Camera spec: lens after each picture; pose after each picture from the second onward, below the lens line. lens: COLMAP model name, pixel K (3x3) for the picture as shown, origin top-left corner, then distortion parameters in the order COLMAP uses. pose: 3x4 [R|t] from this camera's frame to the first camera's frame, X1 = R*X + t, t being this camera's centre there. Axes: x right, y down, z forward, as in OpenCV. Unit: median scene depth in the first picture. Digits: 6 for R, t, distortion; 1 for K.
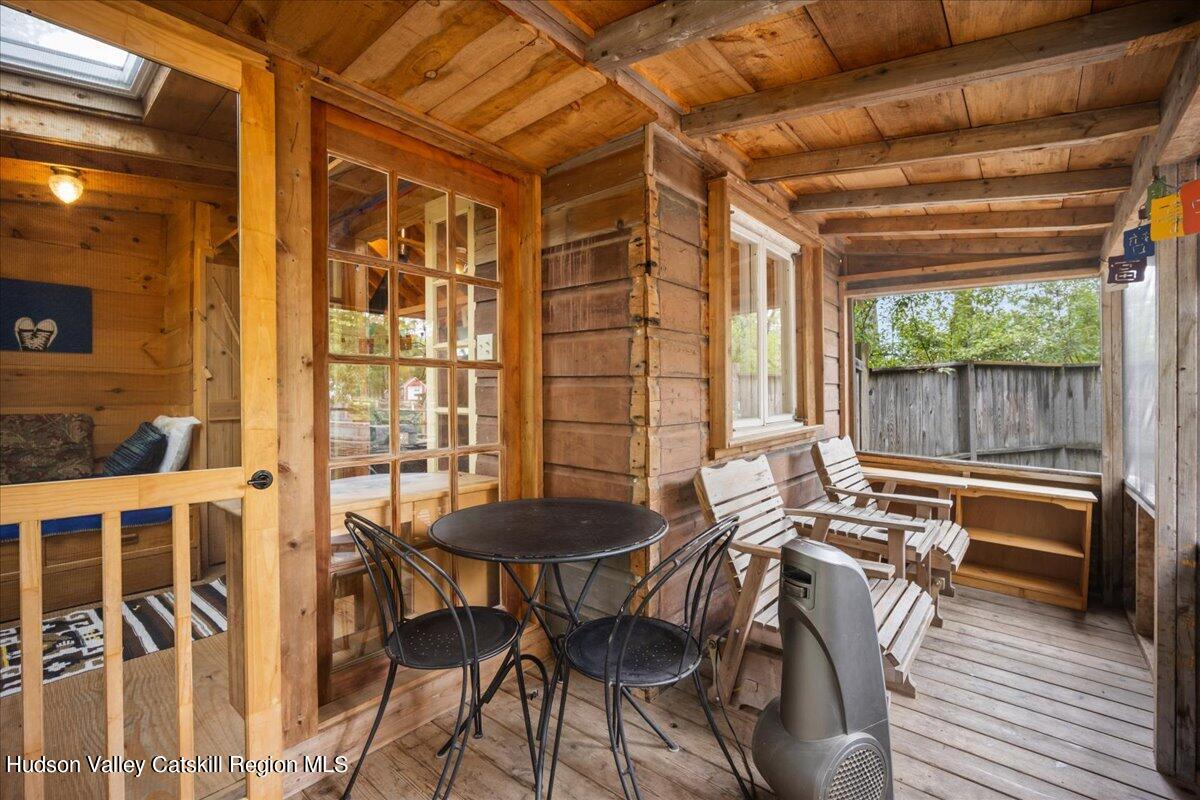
lens RADIAL K [[522.4, 0, 598.6], [0, 522.4, 395.2], [0, 0, 1]] dist [-0.012393, 0.001744]
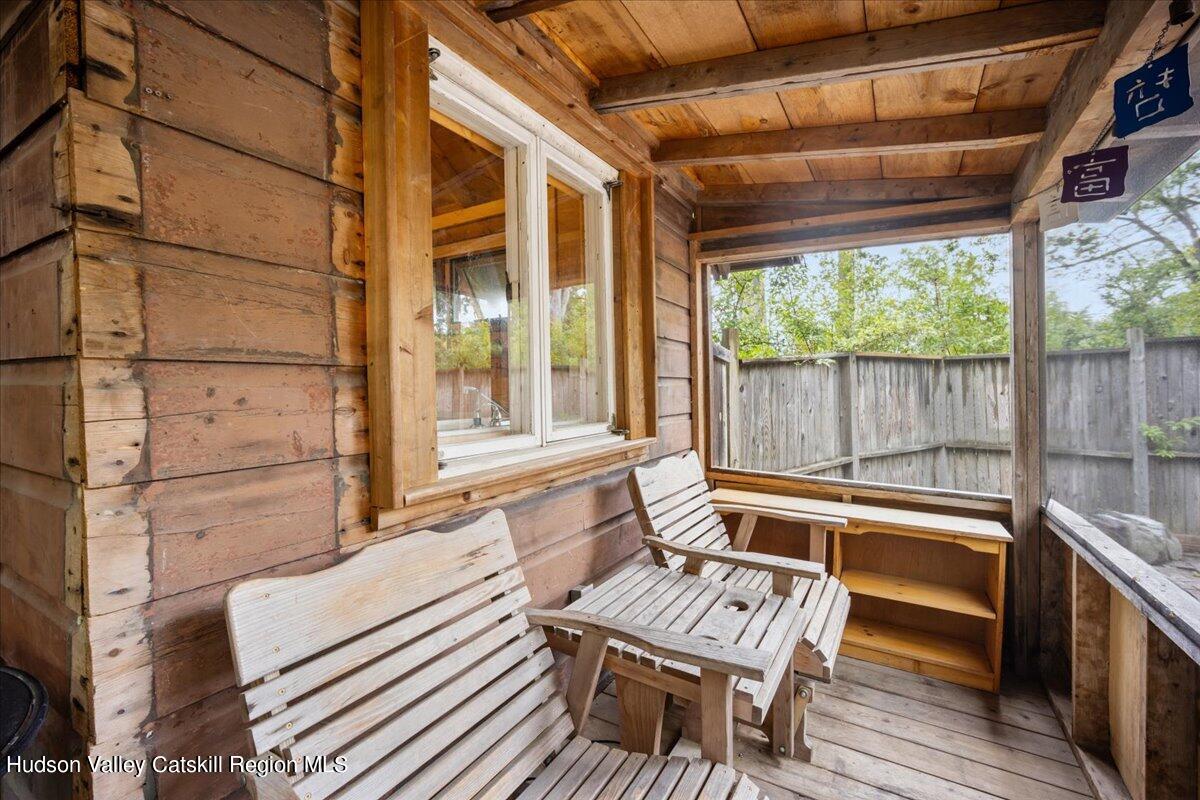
lens RADIAL K [[522.4, 0, 599.6], [0, 522.4, 394.2], [0, 0, 1]] dist [-0.012393, 0.001744]
pose [[0.985860, -0.008404, 0.167359, 0.251650], [0.007492, 0.999953, 0.006081, -0.005241], [-0.167402, -0.004741, 0.985877, 0.346229]]
